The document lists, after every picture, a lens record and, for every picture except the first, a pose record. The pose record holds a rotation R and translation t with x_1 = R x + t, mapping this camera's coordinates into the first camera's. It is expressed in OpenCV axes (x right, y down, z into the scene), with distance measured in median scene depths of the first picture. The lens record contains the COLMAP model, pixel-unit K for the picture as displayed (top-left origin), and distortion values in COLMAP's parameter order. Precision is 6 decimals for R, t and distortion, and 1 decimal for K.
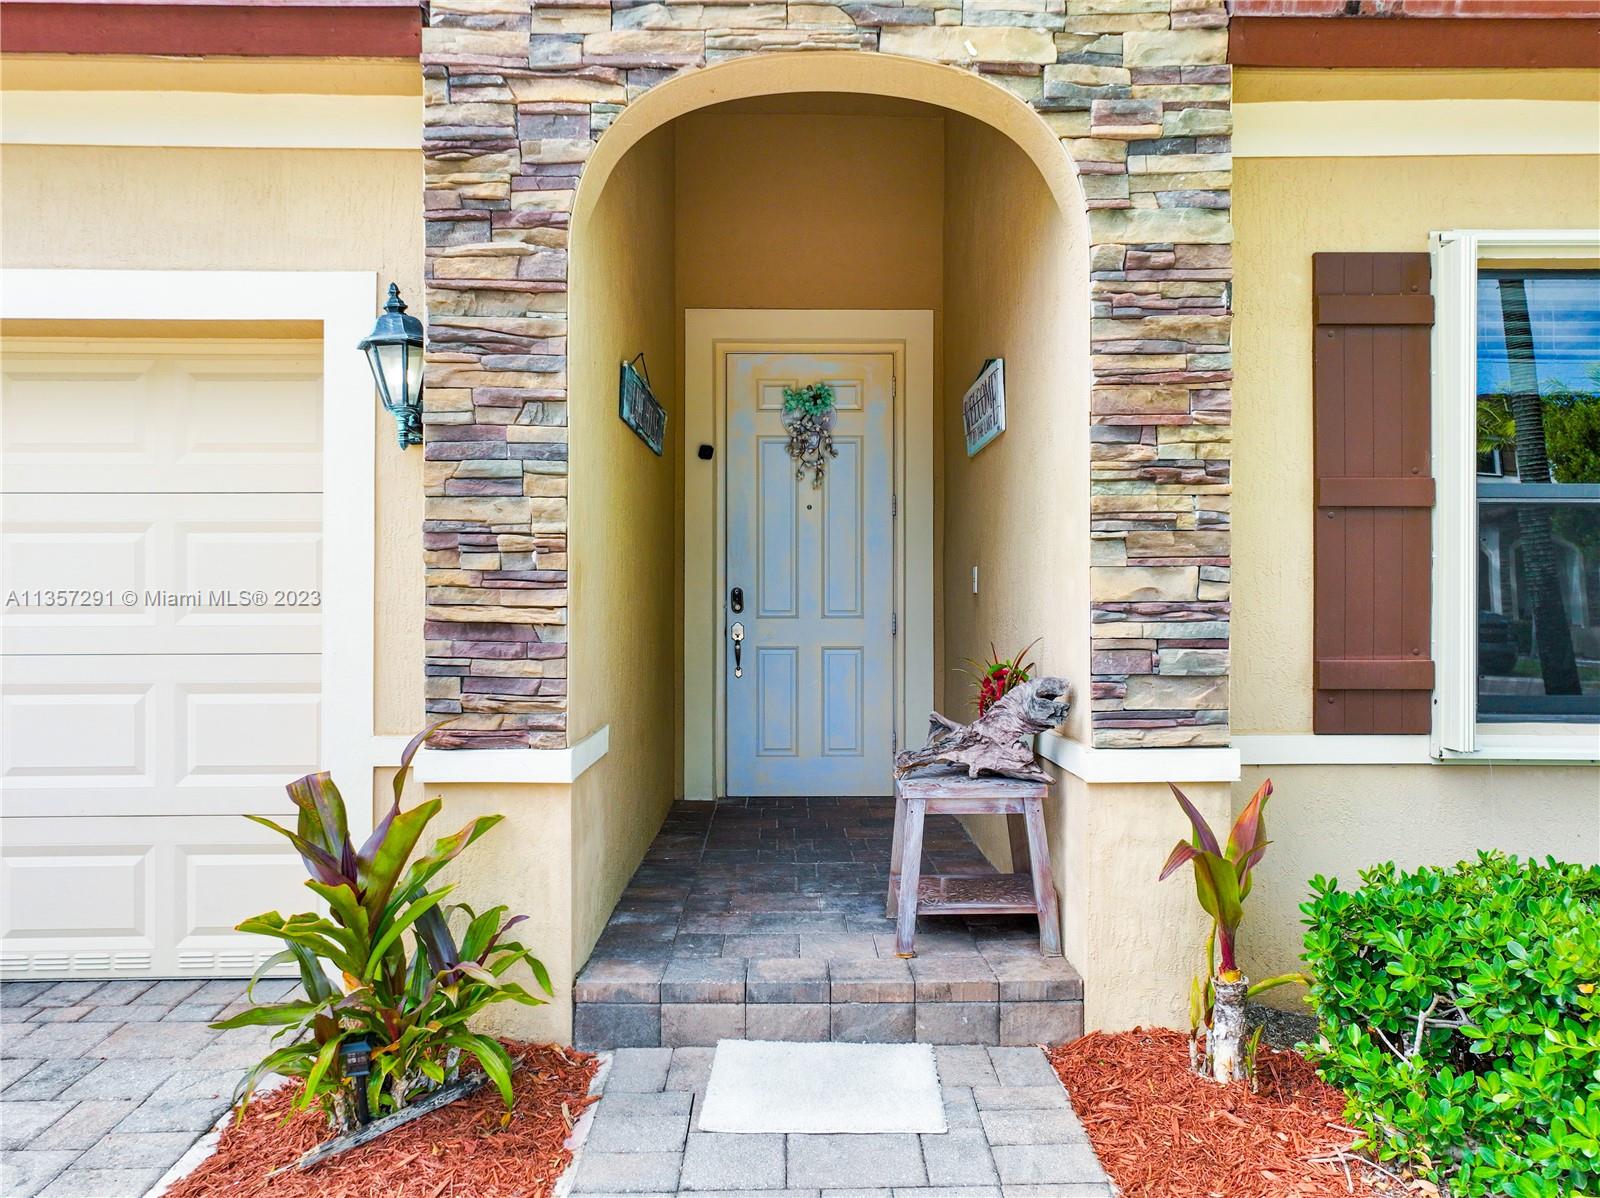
lens RADIAL K [[1121.7, 0, 795.4], [0, 1121.7, 595.4], [0, 0, 1]] dist [0.005077, 0.002808]
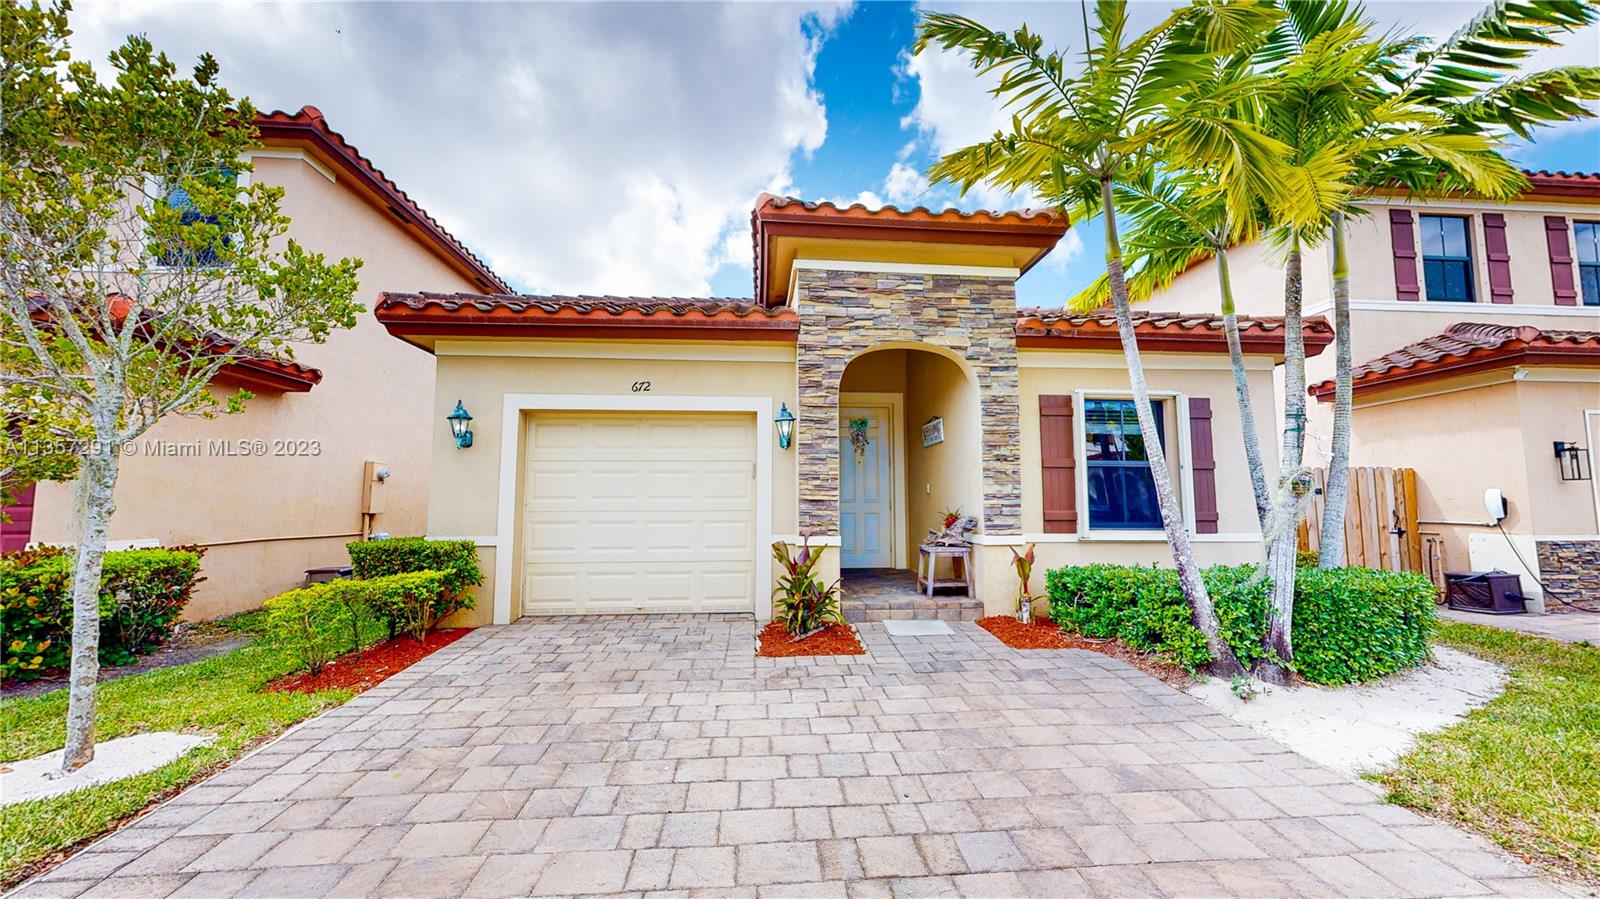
lens RADIAL K [[585.9, 0, 799.1], [0, 585.9, 452.1], [0, 0, 1]] dist [0.001161, 0.000226]
pose [[0.997719, 0.005175, 0.067300, -0.448643], [0.000095, 0.996948, -0.078070, 0.017724], [-0.067499, 0.077898, 0.994674, -0.827704]]
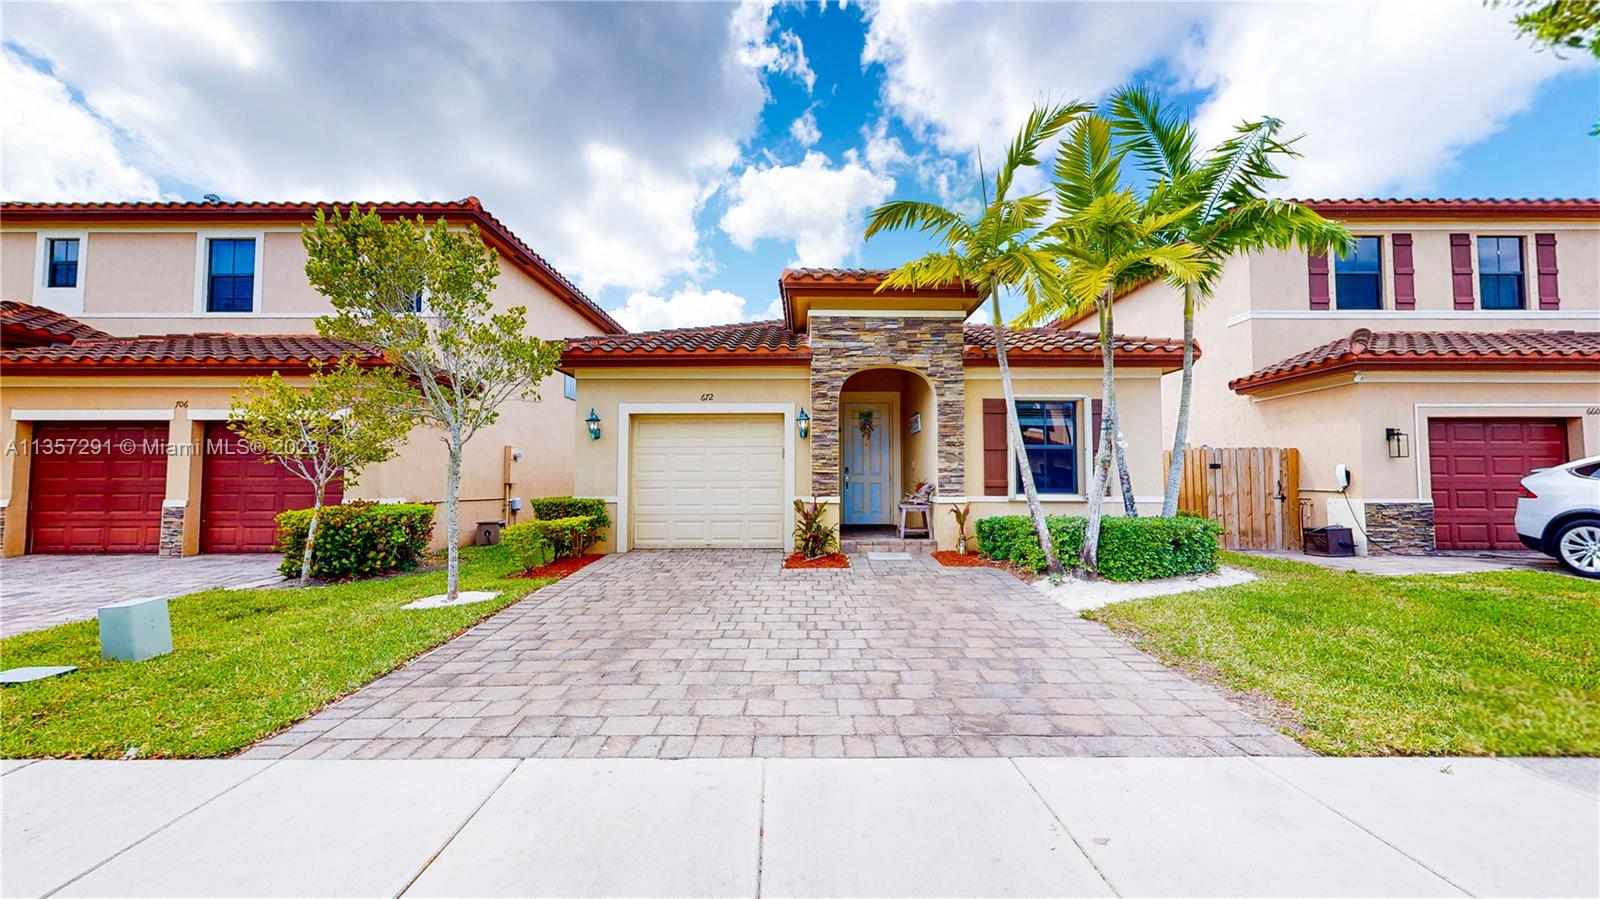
lens RADIAL K [[587.6, 0, 800.4], [0, 587.6, 452.0], [0, 0, 1]] dist [0.002000, 0.000259]
pose [[0.999936, -0.001455, -0.011200, -0.348527], [0.001049, 0.999345, -0.036173, 0.026091], [0.011245, 0.036159, 0.999283, -1.756859]]
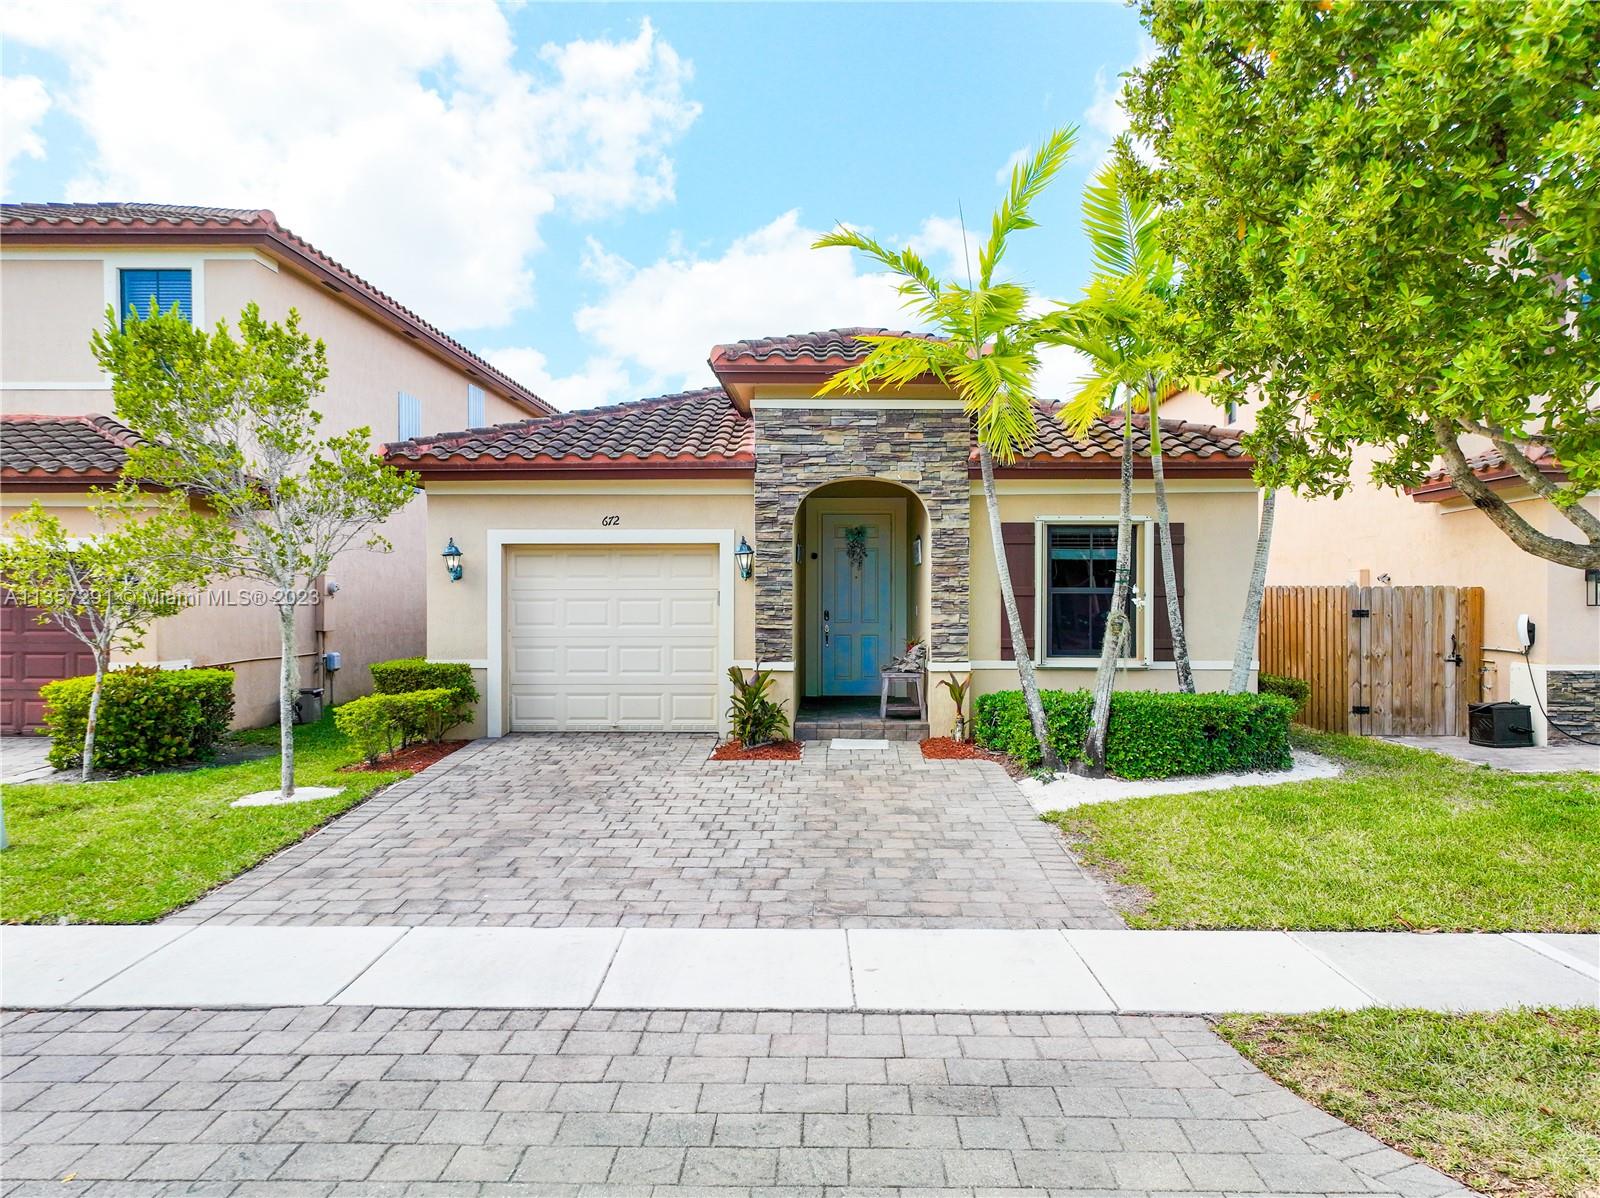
lens RADIAL K [[1125.1, 0, 800.0], [0, 1125.1, 599.0], [0, 0, 1]] dist [0.009207, -0.002967]
pose [[0.999308, -0.000025, -0.037195, -0.035806], [0.000615, 0.999874, 0.015839, -0.135655], [0.037190, -0.015851, 0.999182, -2.781032]]
